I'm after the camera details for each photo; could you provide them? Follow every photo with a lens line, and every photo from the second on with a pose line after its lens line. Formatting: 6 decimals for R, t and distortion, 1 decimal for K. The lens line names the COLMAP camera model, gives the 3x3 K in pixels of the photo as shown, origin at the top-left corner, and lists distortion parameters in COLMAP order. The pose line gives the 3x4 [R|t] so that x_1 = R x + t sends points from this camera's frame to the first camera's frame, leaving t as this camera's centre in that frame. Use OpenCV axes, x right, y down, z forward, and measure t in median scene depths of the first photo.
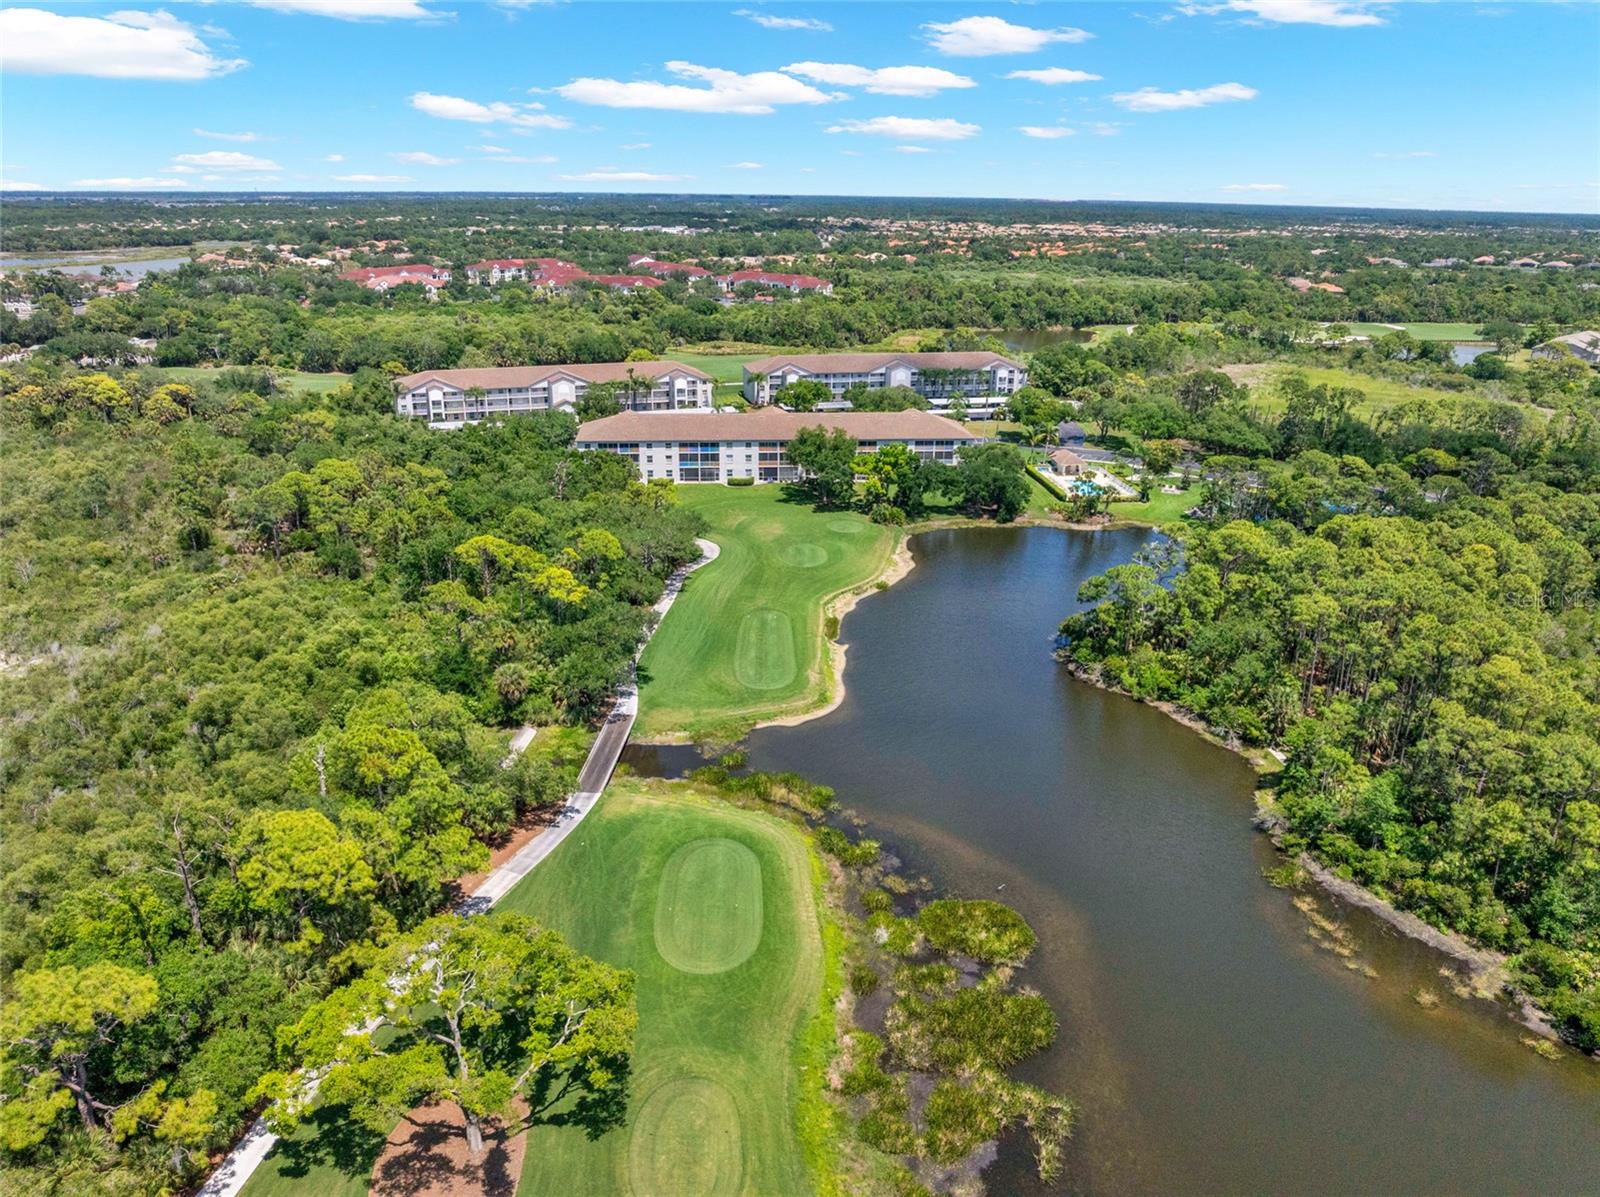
lens RADIAL K [[1132.4, 0, 800.0], [0, 1132.4, 598.5], [0, 0, 1]] dist [-0.043798, -0.001428]
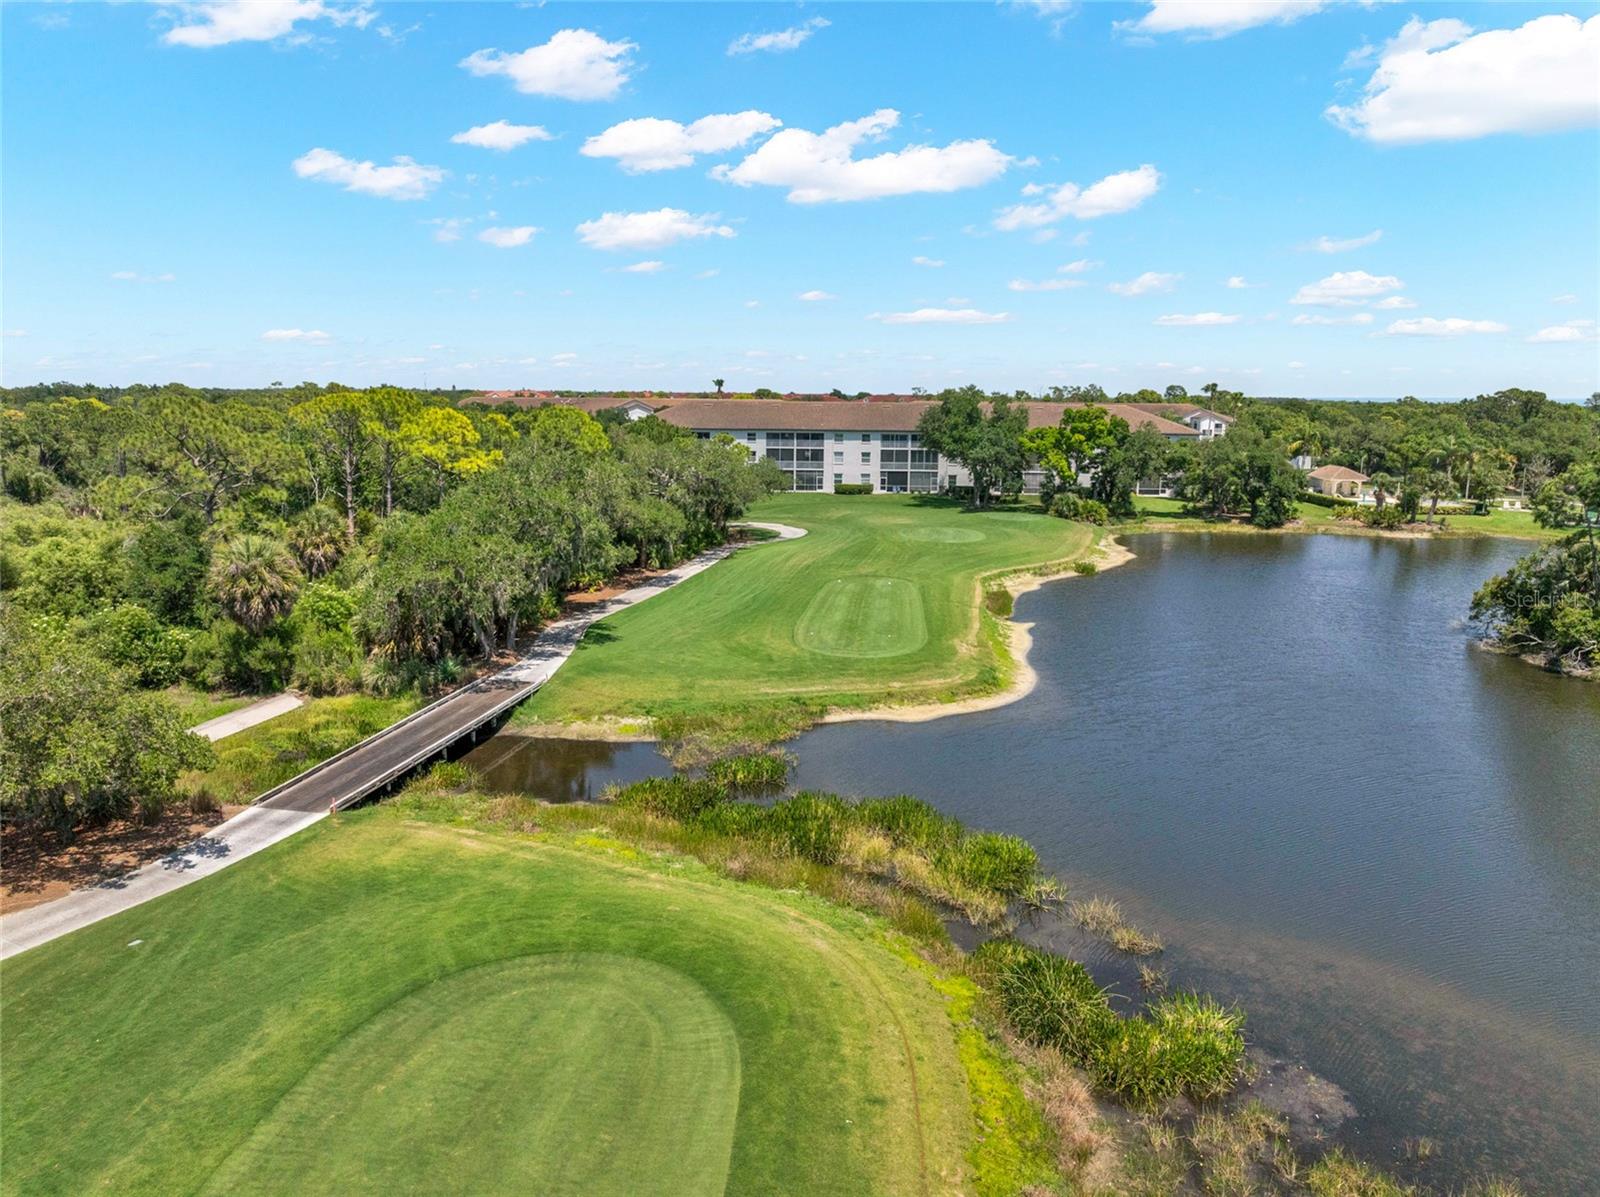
lens RADIAL K [[1132.4, 0, 800.0], [0, 1132.4, 598.5], [0, 0, 1]] dist [-0.043798, -0.001428]
pose [[0.992329, 0.020483, -0.121914, 0.000960], [-0.040946, 0.984970, -0.167802, 0.125609], [0.116644, 0.171506, 0.978253, 0.535045]]
